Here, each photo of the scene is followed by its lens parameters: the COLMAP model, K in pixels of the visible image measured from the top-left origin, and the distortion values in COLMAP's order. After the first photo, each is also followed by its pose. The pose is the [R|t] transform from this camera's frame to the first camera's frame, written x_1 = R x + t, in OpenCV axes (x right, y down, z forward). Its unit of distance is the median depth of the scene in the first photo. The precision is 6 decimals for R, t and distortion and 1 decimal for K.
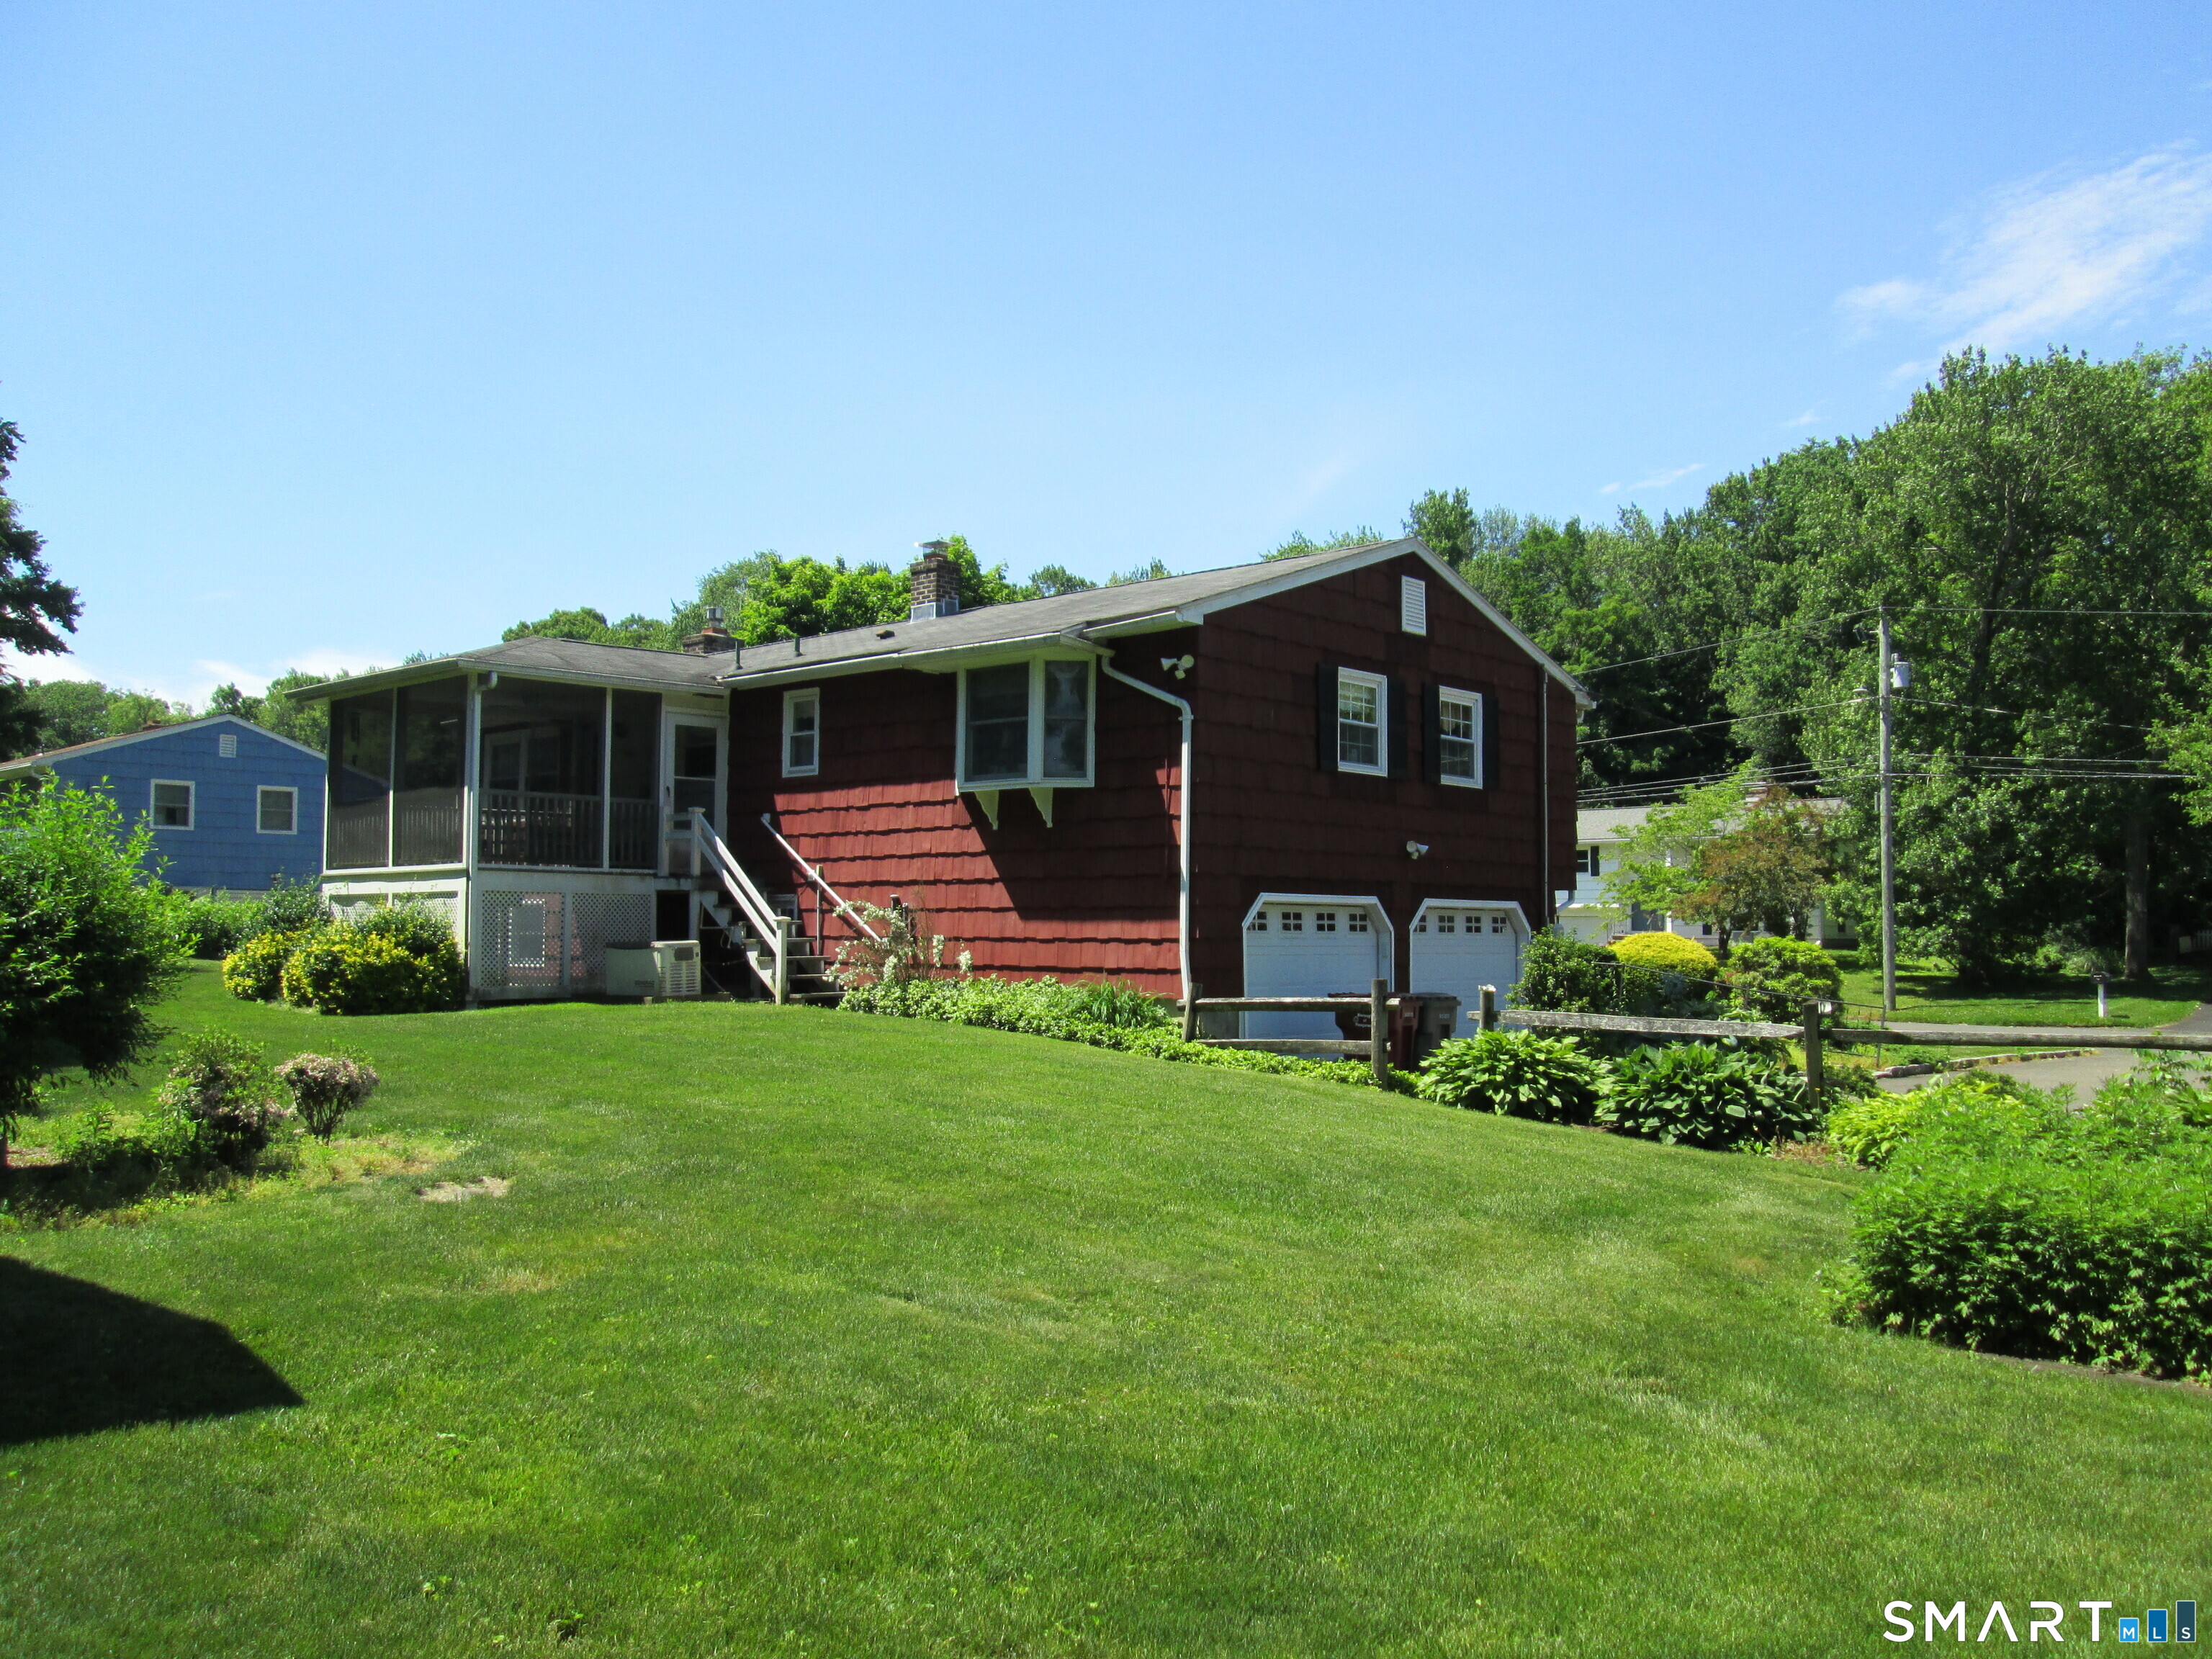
lens RADIAL K [[1830.9, 0, 1128.5], [0, 1830.9, 870.7], [0, 0, 1]] dist [-0.047551, 0.011873]
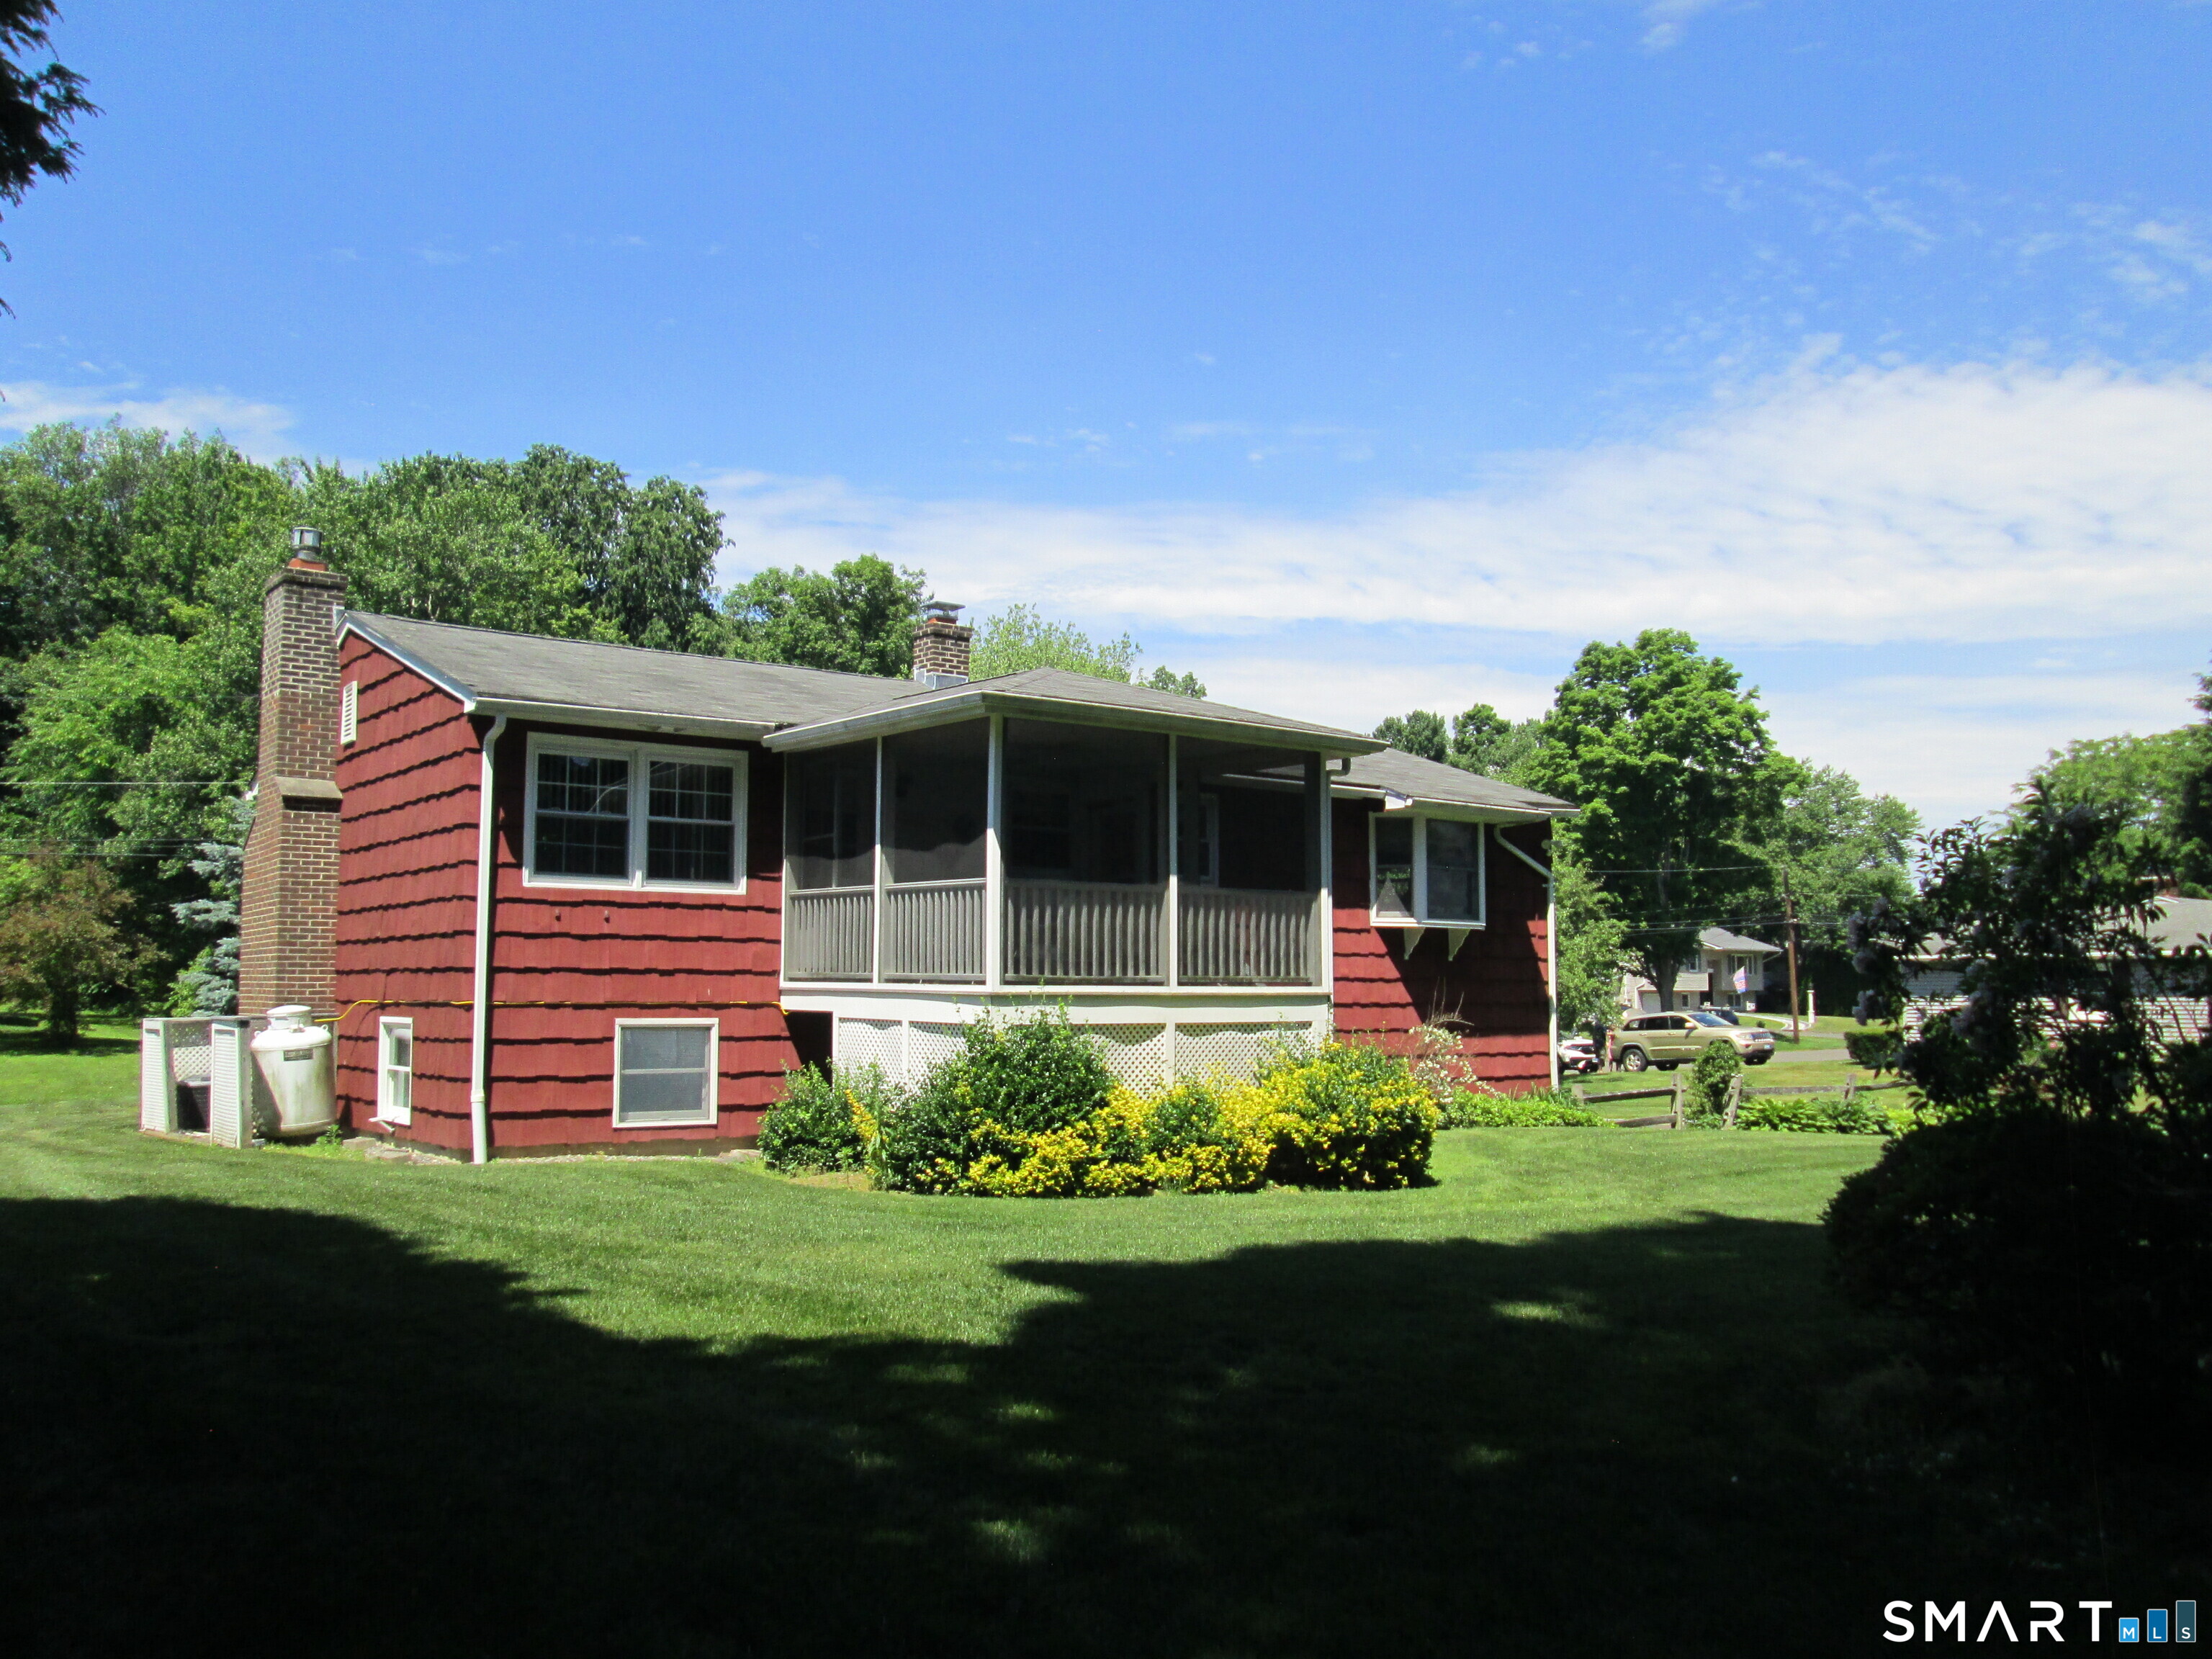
lens RADIAL K [[1830.9, 0, 1106.4], [0, 1830.9, 830.0], [0, 0, 1]] dist [-0.047551, 0.011873]
pose [[0.186926, 0.086641, 0.978546, -1.237056], [-0.031498, 0.996120, -0.082180, -0.003513], [-0.981869, -0.015461, 0.188930, 0.982462]]
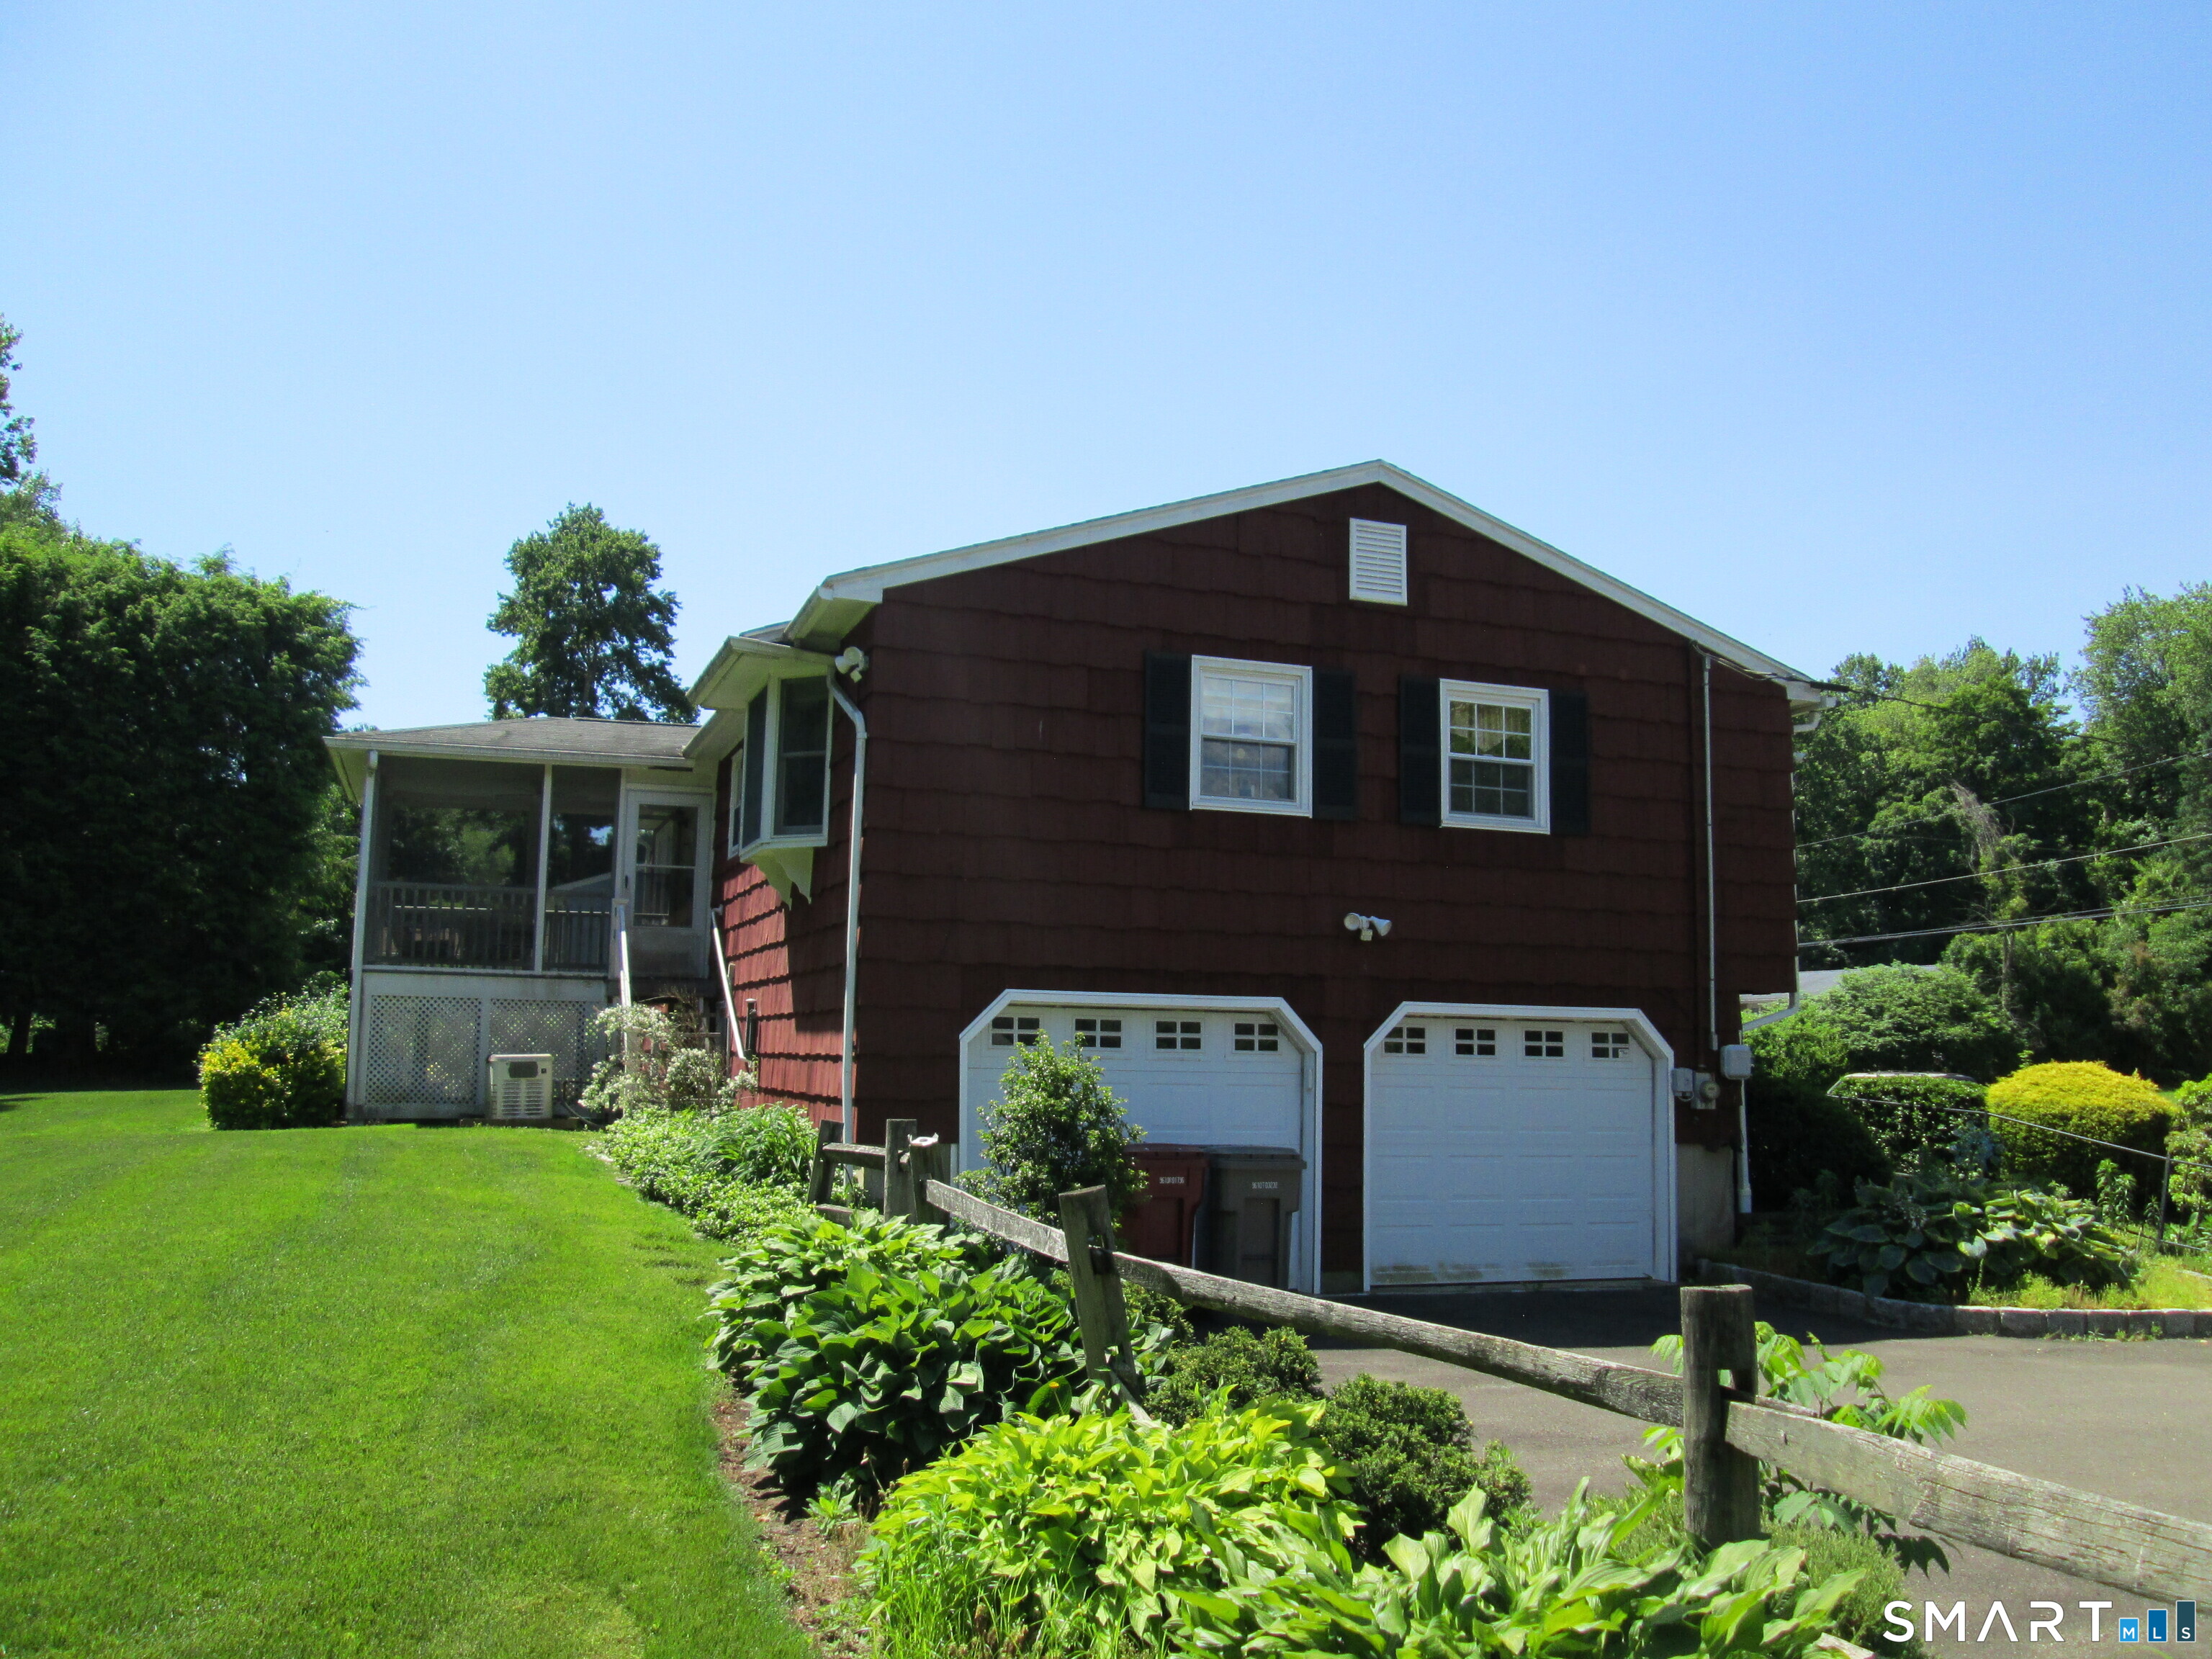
lens RADIAL K [[1830.9, 0, 1140.1], [0, 1830.9, 856.3], [0, 0, 1]] dist [-0.047551, 0.011873]
pose [[0.882440, -0.041066, -0.468630, 0.416925], [0.003219, 0.996686, -0.081277, 0.017327], [0.470415, 0.070214, 0.879648, 0.407146]]
